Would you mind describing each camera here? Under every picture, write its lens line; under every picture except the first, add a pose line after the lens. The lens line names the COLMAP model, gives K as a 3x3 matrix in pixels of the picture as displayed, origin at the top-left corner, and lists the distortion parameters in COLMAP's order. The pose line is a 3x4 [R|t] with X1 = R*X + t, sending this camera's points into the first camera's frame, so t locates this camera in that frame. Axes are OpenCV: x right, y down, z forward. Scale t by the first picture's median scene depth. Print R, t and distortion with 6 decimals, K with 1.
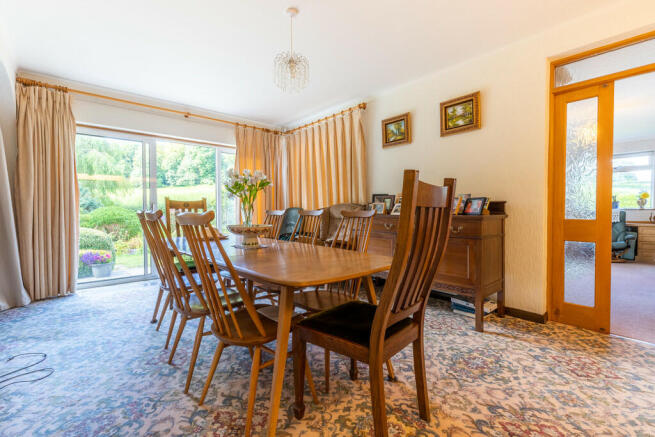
lens RADIAL K [[304.8, 0, 322.3], [0, 304.8, 208.9], [0, 0, 1]] dist [-0.010860, 0.000871]
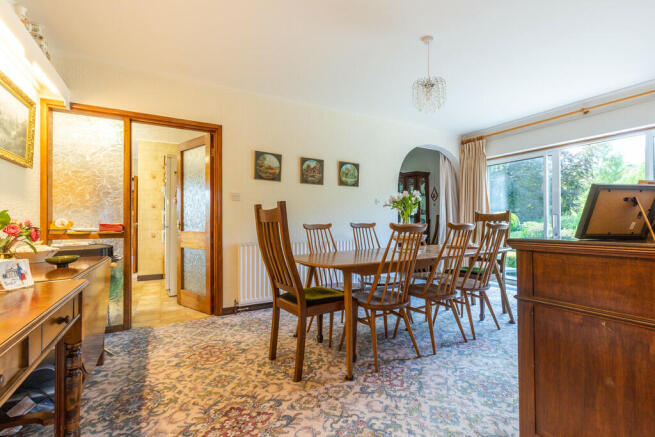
lens RADIAL K [[304.8, 0, 328.0], [0, 304.8, 221.4], [0, 0, 1]] dist [-0.010860, 0.000871]
pose [[-0.228019, -0.003358, -0.973651, 1.667270], [0.009325, 0.999941, -0.005633, -0.002472], [0.973612, -0.010363, -0.227974, 1.487686]]
